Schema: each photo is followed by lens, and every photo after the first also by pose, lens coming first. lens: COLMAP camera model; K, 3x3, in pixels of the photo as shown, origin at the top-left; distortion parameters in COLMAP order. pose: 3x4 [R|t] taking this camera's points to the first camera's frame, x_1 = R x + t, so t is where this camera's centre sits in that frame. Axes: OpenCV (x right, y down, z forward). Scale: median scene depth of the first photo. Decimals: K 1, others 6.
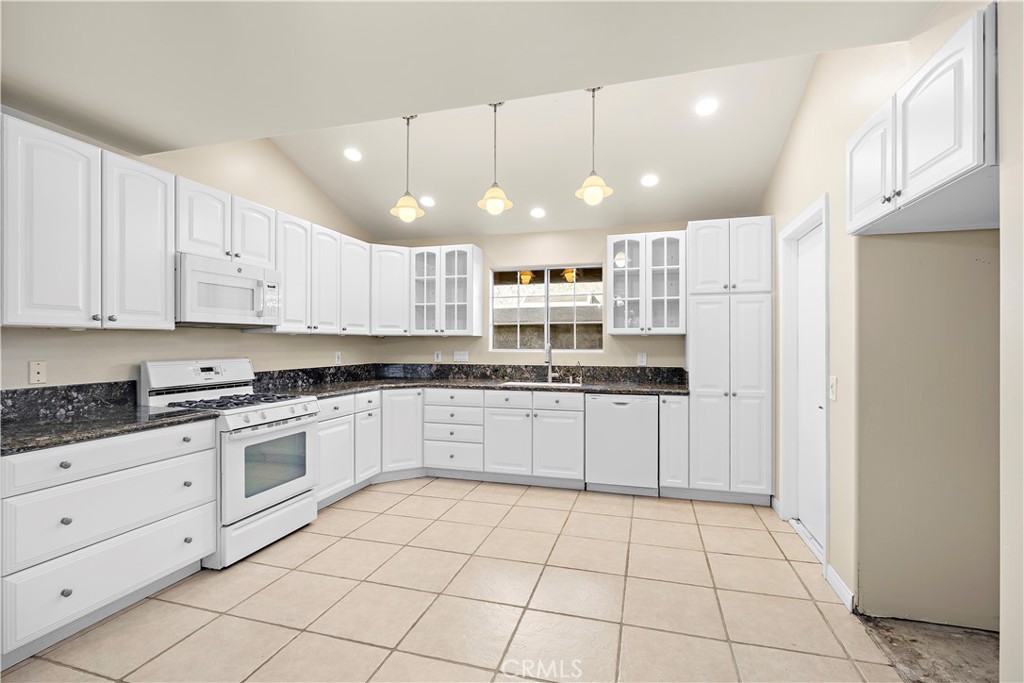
lens RADIAL K [[464.1, 0, 512.8], [0, 464.1, 343.2], [0, 0, 1]] dist [-0.007178, 0.001348]
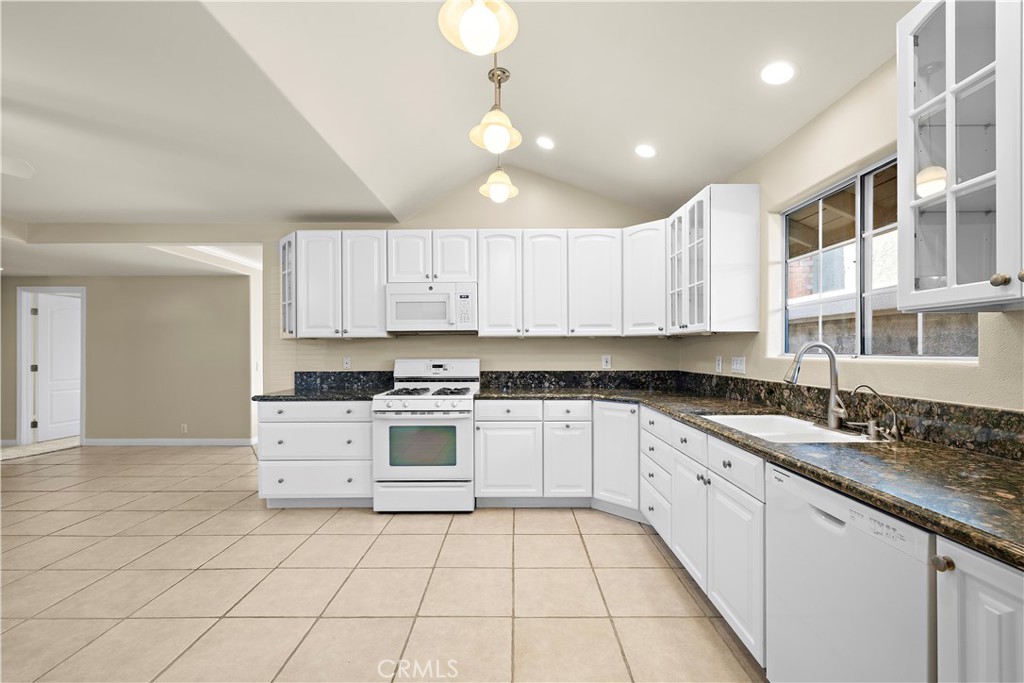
lens RADIAL K [[431.9, 0, 514.0], [0, 431.9, 350.8], [0, 0, 1]] dist [0.001309, -0.001096]
pose [[0.278057, 0.000037, -0.960564, 0.468463], [0.003436, 0.999994, 0.001033, 0.009520], [0.960558, -0.003587, 0.278056, 0.690545]]
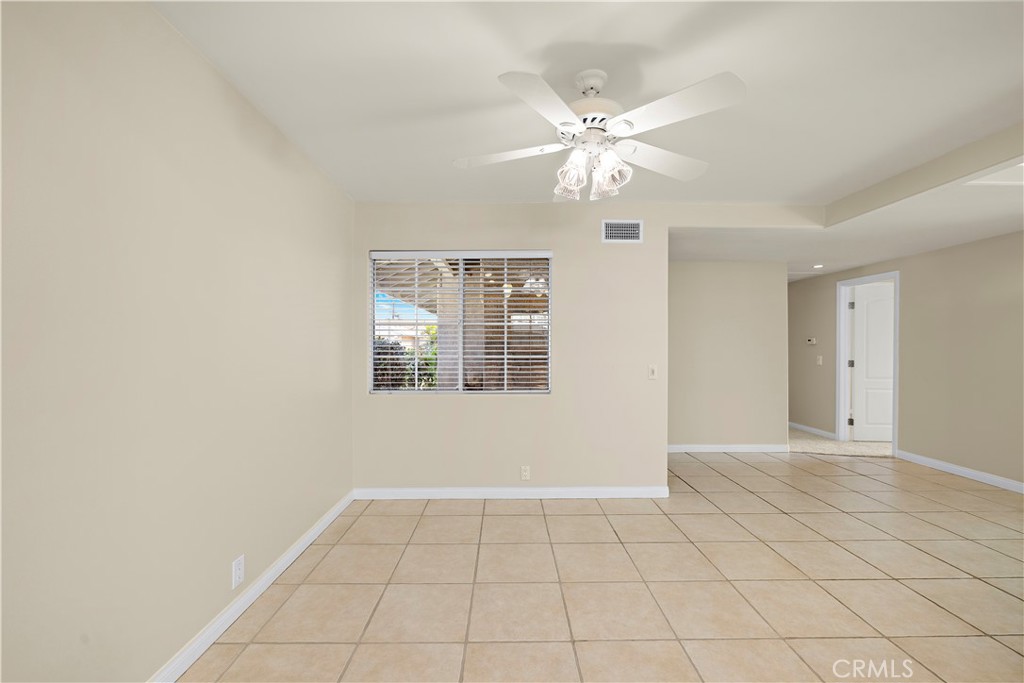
lens RADIAL K [[431.9, 0, 509.4], [0, 431.9, 343.8], [0, 0, 1]] dist [0.001309, -0.001096]
pose [[-0.956591, -0.004673, -0.291396, 0.081020], [-0.003233, 0.999980, -0.005422, 0.010801], [0.291416, -0.004244, -0.956587, 0.561446]]
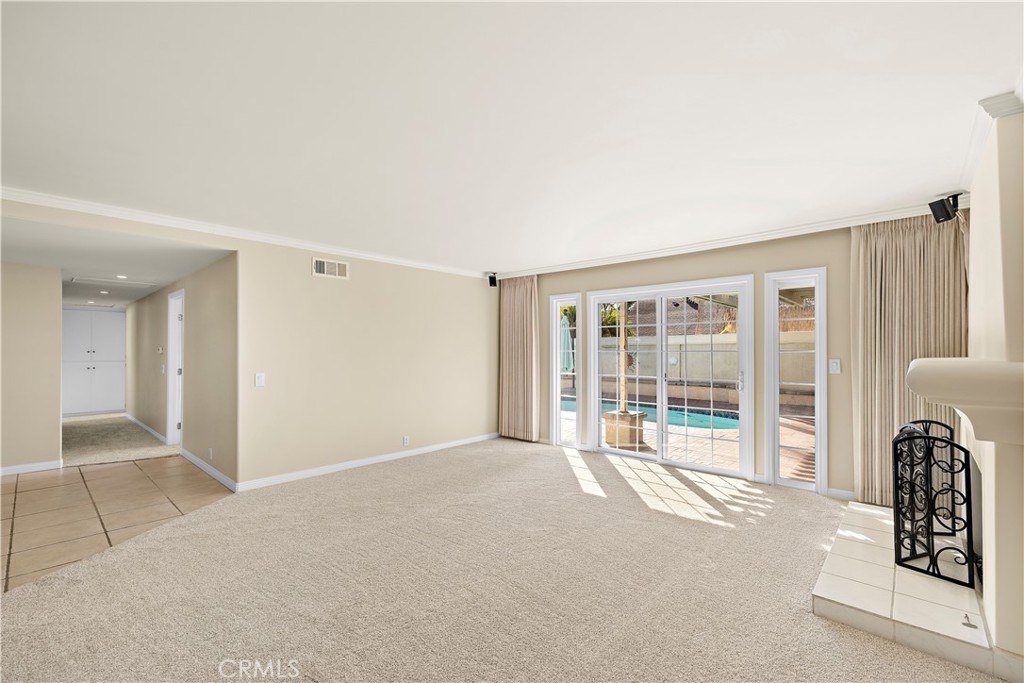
lens RADIAL K [[431.9, 0, 534.4], [0, 431.9, 348.2], [0, 0, 1]] dist [0.001309, -0.001096]
pose [[-0.428594, -0.007811, -0.903463, -0.599858], [-0.000093, 0.999963, -0.008602, -0.004578], [0.903497, -0.003603, -0.428579, 1.359243]]
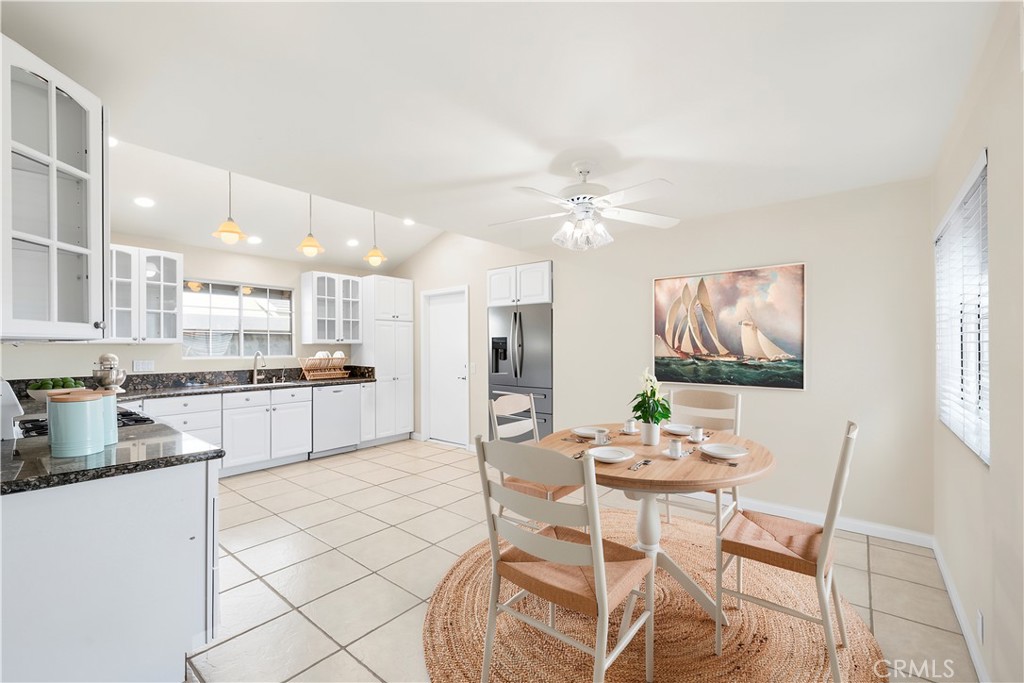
lens RADIAL K [[431.9, 0, 517.4], [0, 431.9, 345.5], [0, 0, 1]] dist [0.001309, -0.001096]
pose [[0.387037, -0.002303, 0.922061, -0.794889], [0.002652, 0.999996, 0.001385, -0.014685], [-0.922061, 0.001910, 0.387041, -0.044545]]
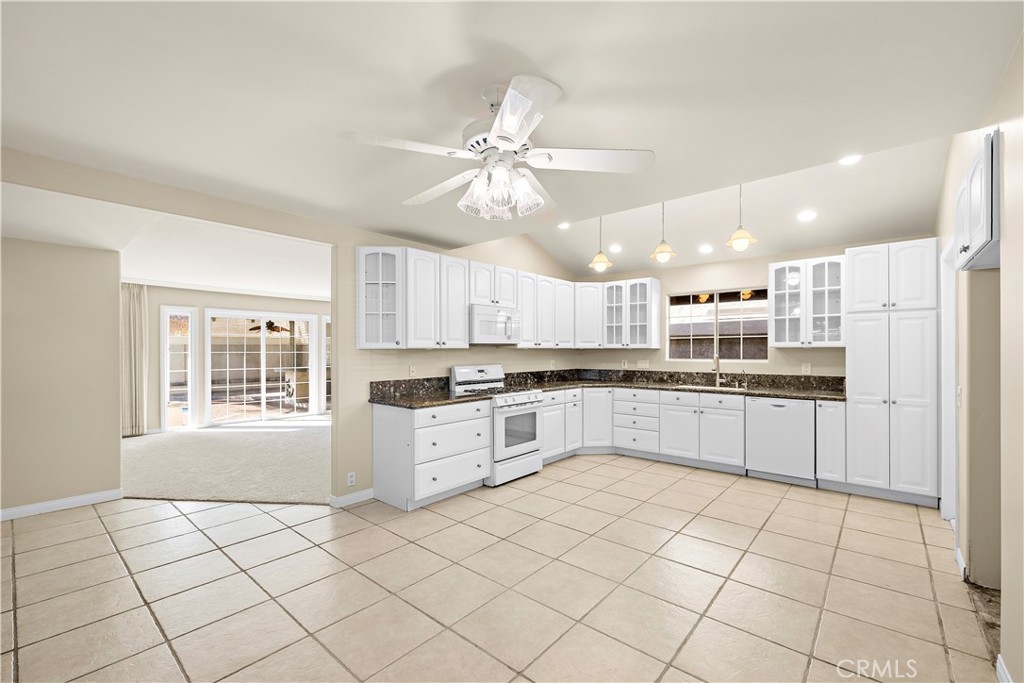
lens RADIAL K [[431.9, 0, 514.3], [0, 431.9, 350.4], [0, 0, 1]] dist [0.001309, -0.001096]
pose [[0.911065, -0.002059, -0.412258, 0.072062], [0.002597, 0.999996, 0.000745, -0.015171], [0.412255, -0.001749, 0.911067, -0.293713]]
